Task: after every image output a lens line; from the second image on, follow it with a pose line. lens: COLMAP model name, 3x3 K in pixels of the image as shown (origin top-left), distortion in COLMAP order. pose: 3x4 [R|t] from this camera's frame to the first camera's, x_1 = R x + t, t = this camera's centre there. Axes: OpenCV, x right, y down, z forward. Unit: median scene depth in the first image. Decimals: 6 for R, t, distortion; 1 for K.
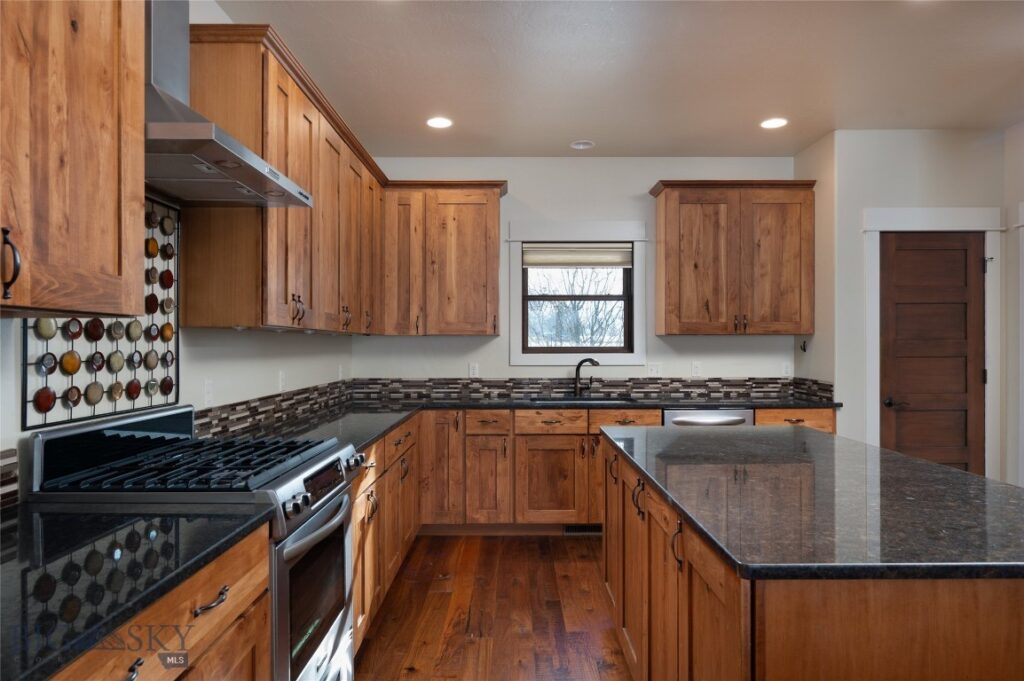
lens RADIAL K [[619.1, 0, 511.8], [0, 619.1, 348.4], [0, 0, 1]] dist [0.001945, 0.003144]
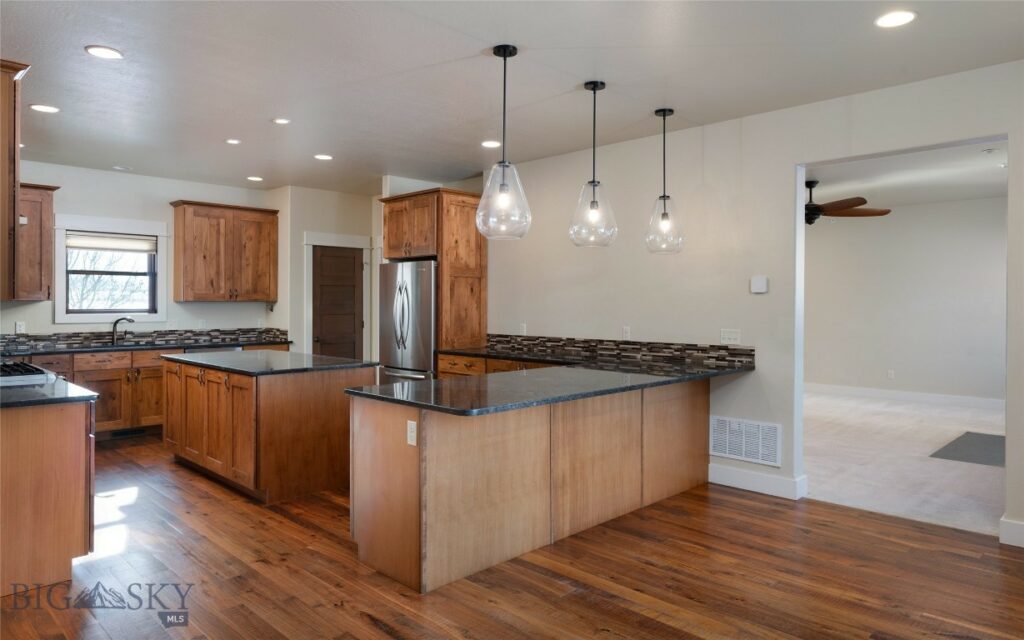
lens RADIAL K [[647.5, 0, 511.1], [0, 647.5, 302.2], [0, 0, 1]] dist [0.004286, -0.000934]
pose [[0.701695, 0.005551, 0.712456, -0.318920], [-0.000758, 0.999975, -0.007045, -0.008889], [-0.712477, 0.004403, 0.701681, -0.683909]]
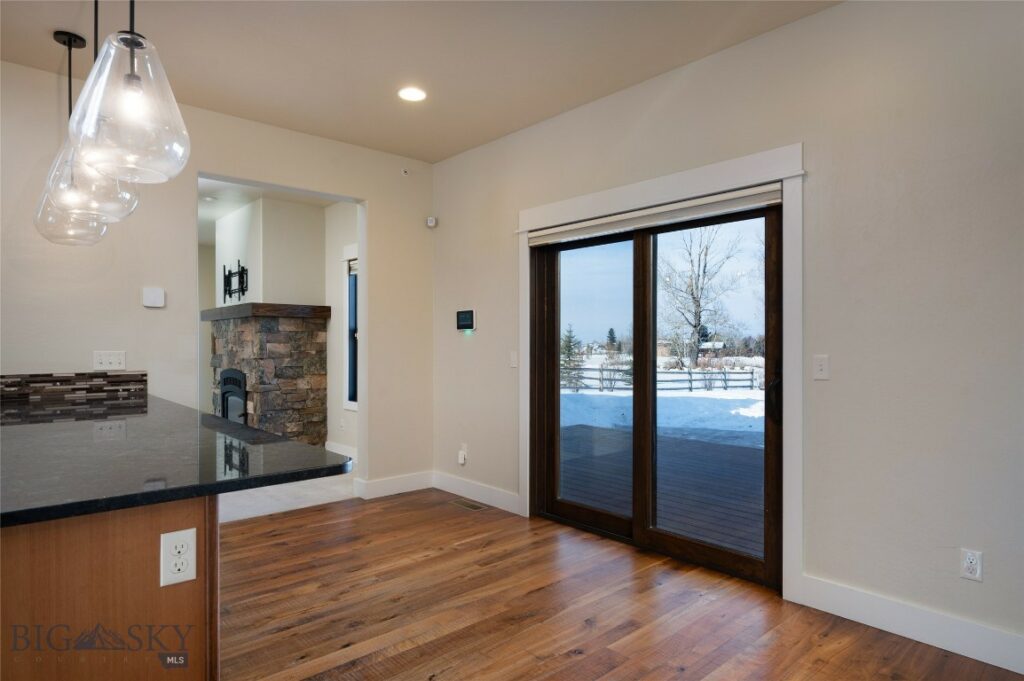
lens RADIAL K [[592.6, 0, 508.8], [0, 592.6, 346.0], [0, 0, 1]] dist [-0.006407, -0.001296]
pose [[-0.662948, 0.001837, 0.748664, -0.034998], [0.006145, 0.999977, 0.002988, 0.087883], [-0.748641, 0.006581, -0.662943, 1.234937]]
